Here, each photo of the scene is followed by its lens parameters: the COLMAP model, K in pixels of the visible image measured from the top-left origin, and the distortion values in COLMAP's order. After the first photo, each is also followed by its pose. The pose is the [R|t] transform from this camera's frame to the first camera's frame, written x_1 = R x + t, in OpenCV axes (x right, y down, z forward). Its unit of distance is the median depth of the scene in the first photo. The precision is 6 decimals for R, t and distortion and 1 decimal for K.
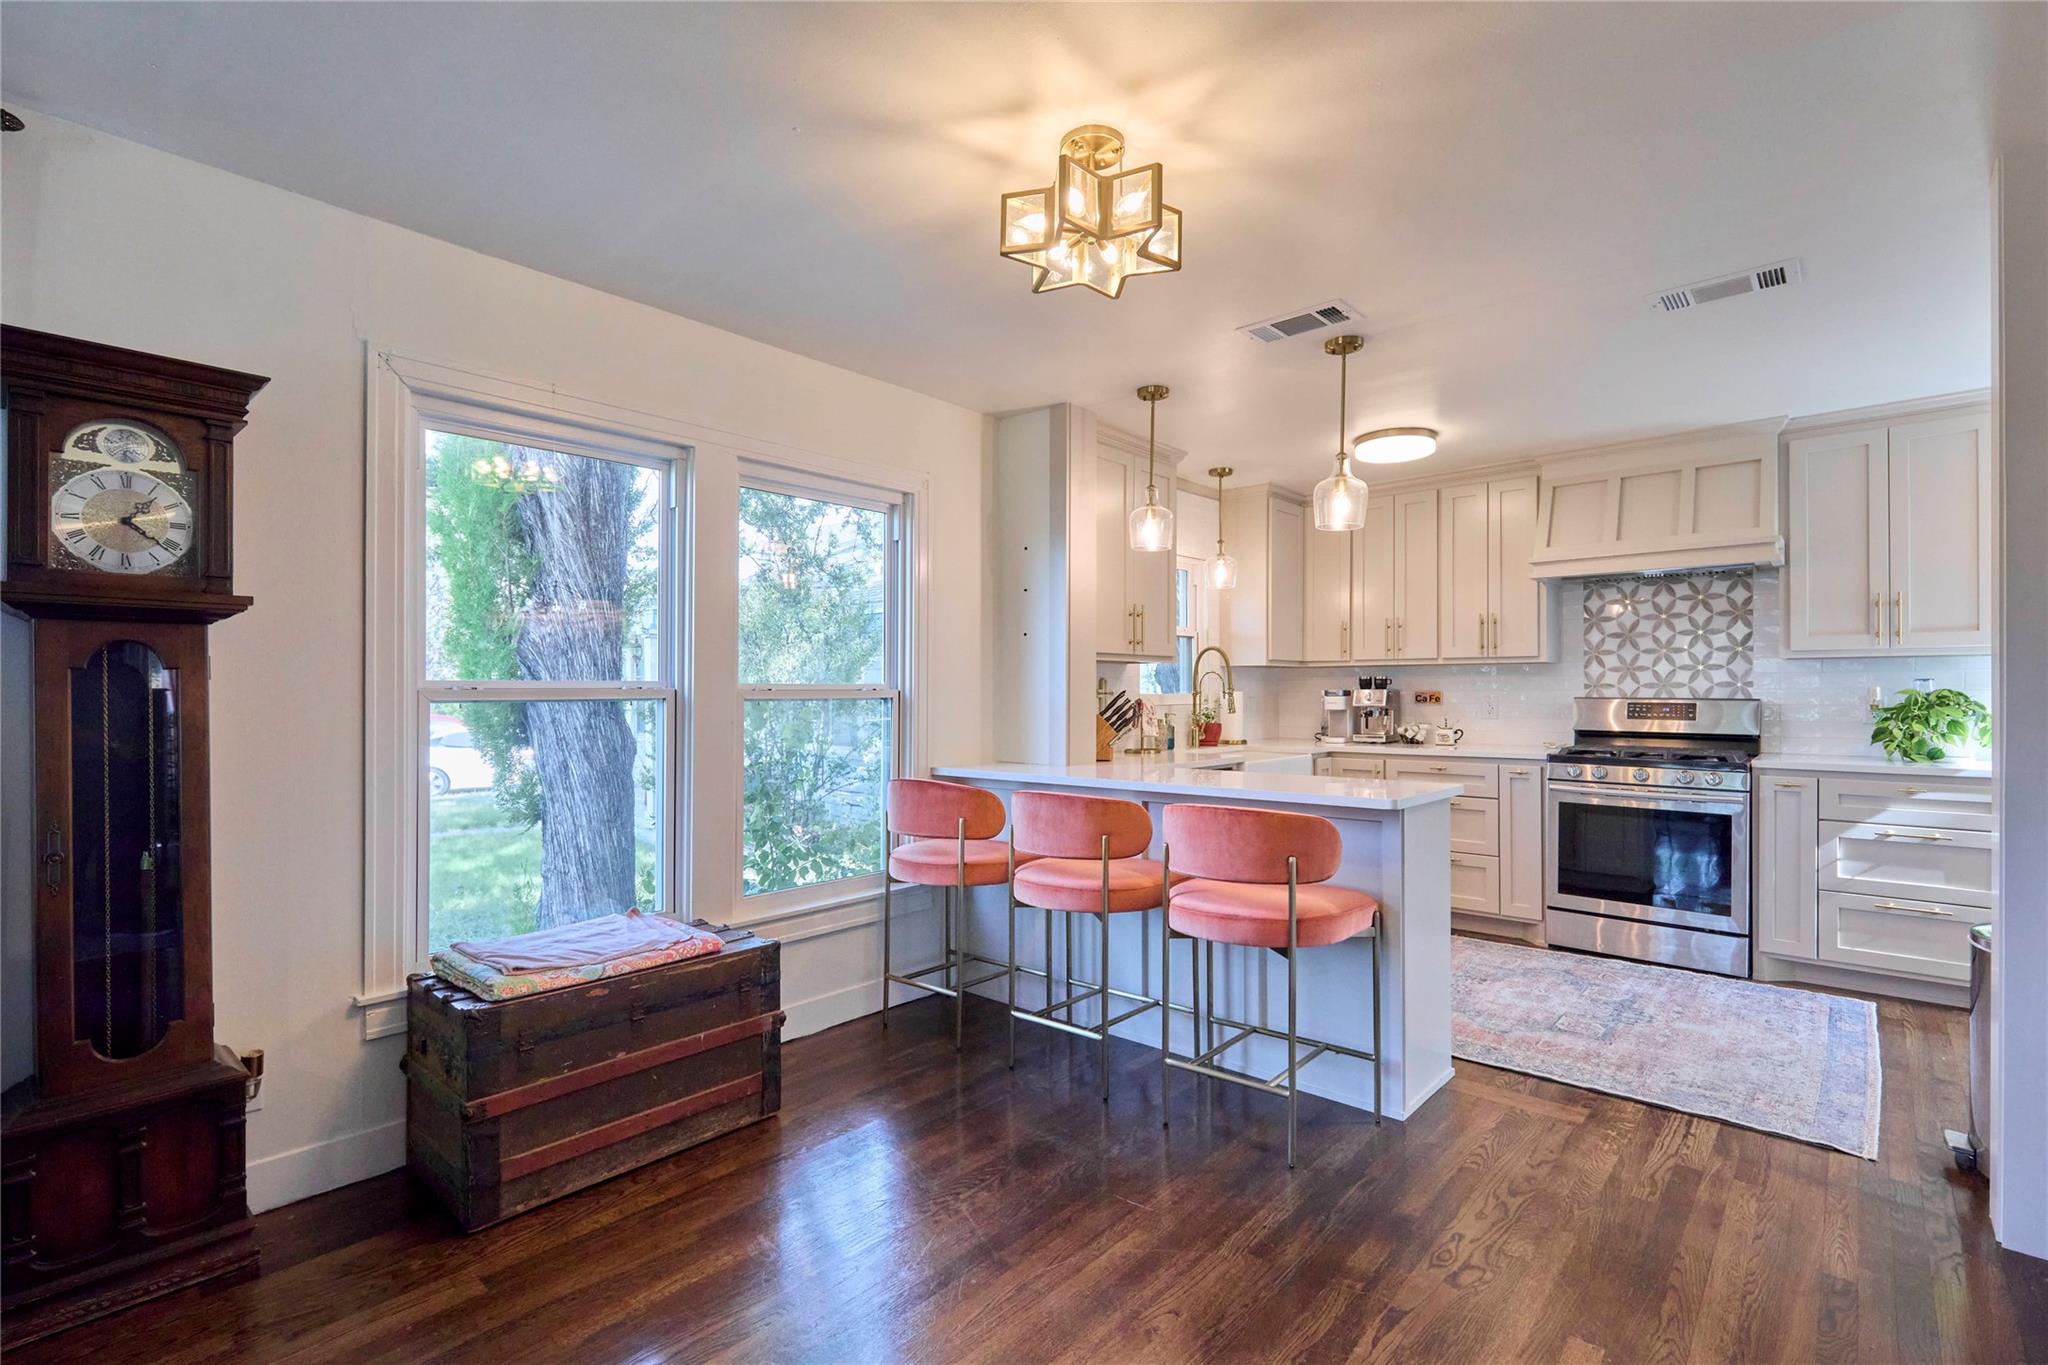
lens RADIAL K [[942.8, 0, 1017.8], [0, 942.8, 685.5], [0, 0, 1]] dist [-0.003403, 0.000042]
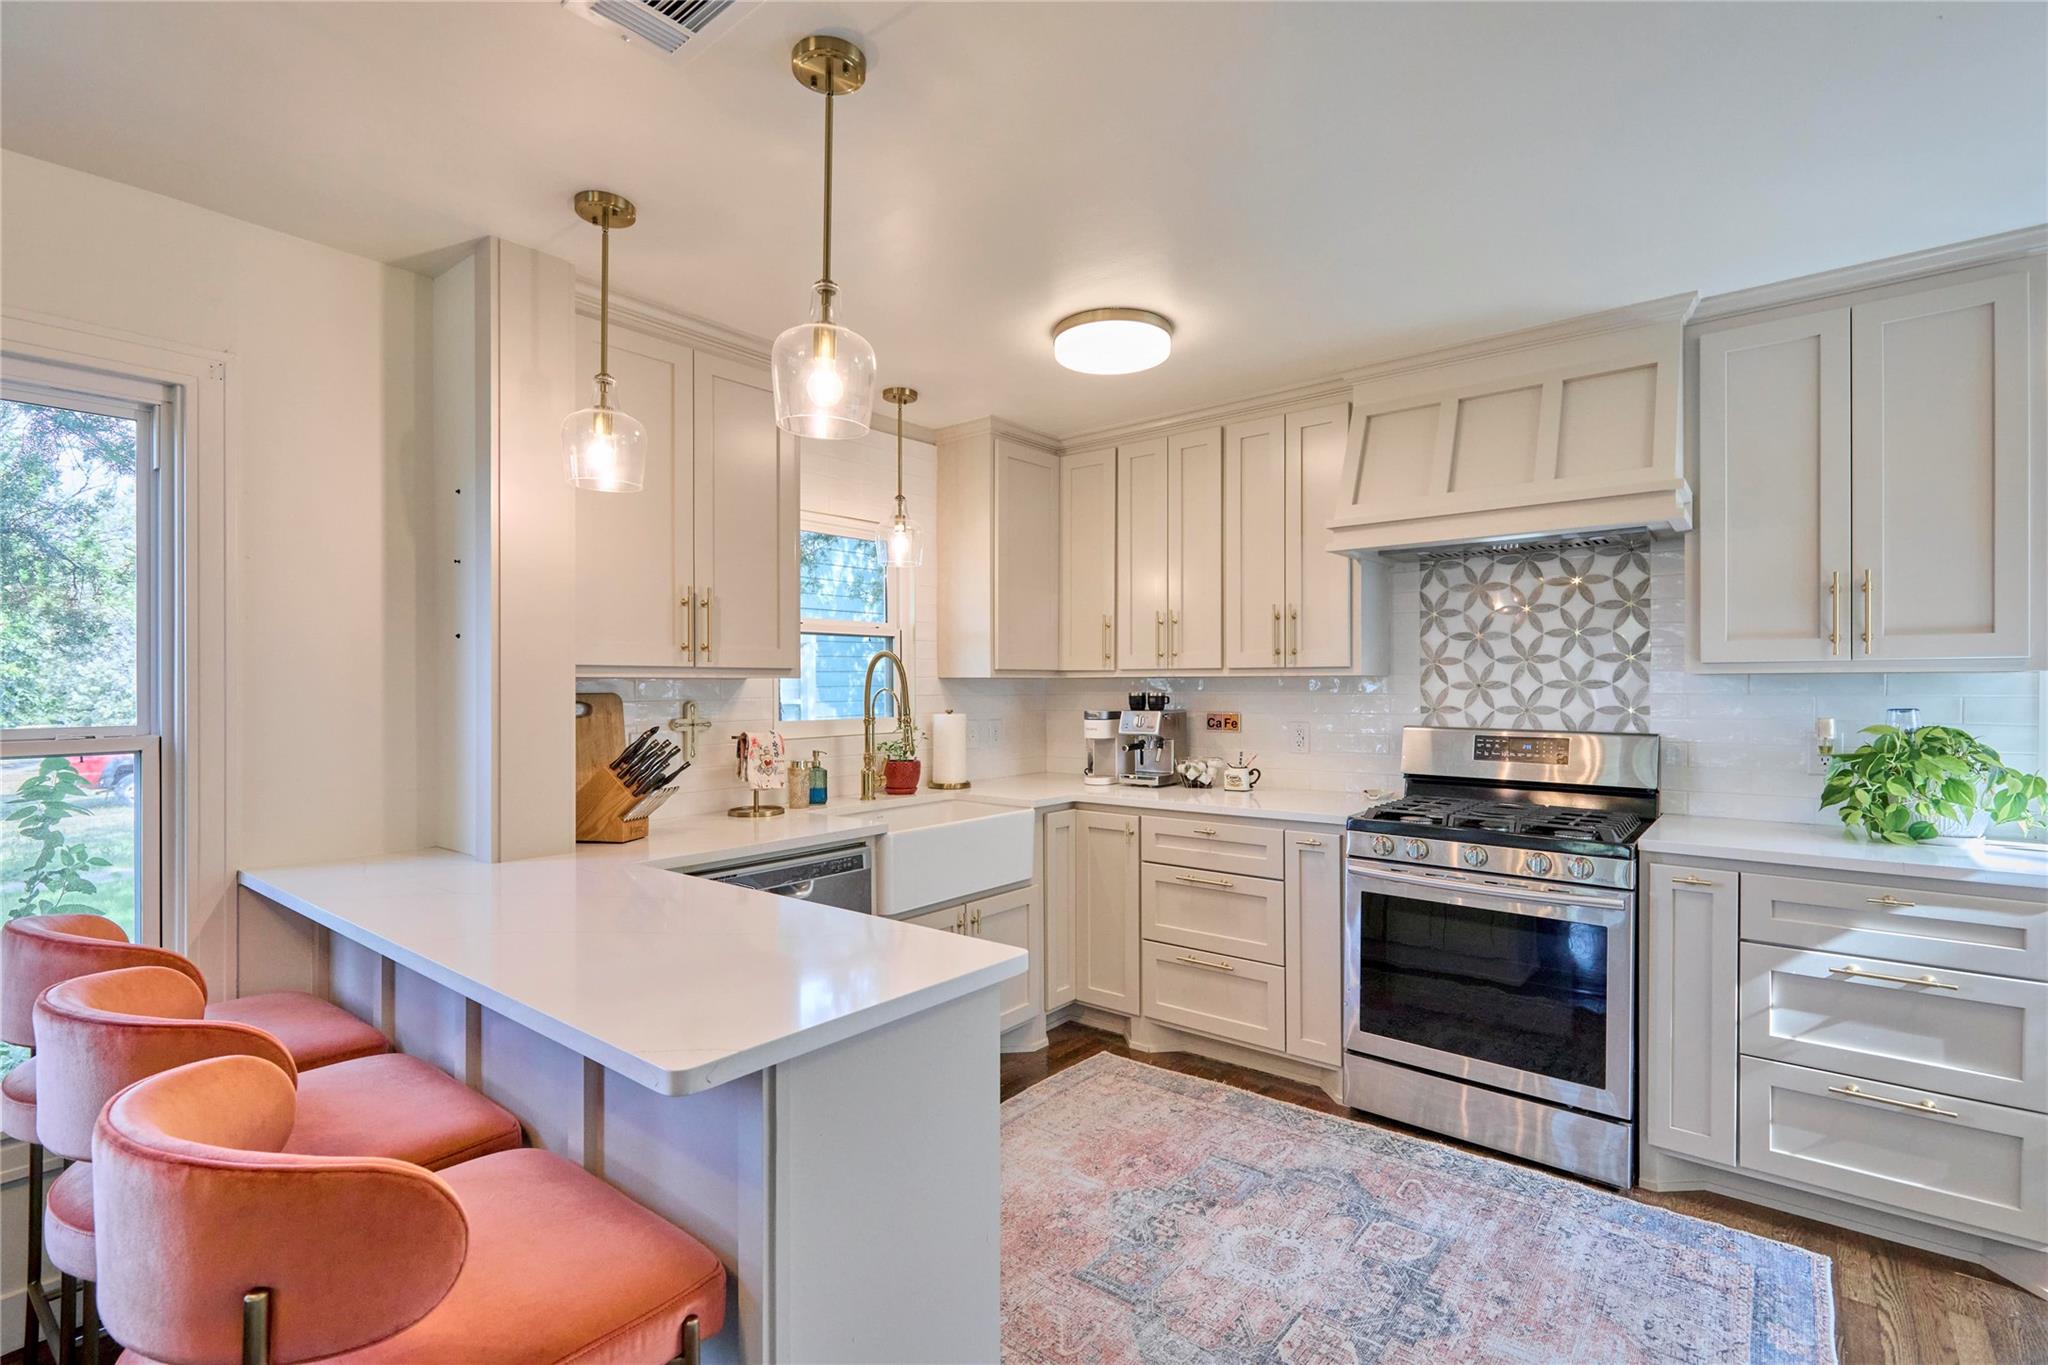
lens RADIAL K [[942.8, 0, 1031.0], [0, 942.8, 684.5], [0, 0, 1]] dist [-0.003403, 0.000042]
pose [[0.998811, -0.001247, 0.048739, 0.316383], [0.000956, 0.999982, 0.006005, -0.024969], [-0.048746, -0.005951, 0.998794, 0.361363]]
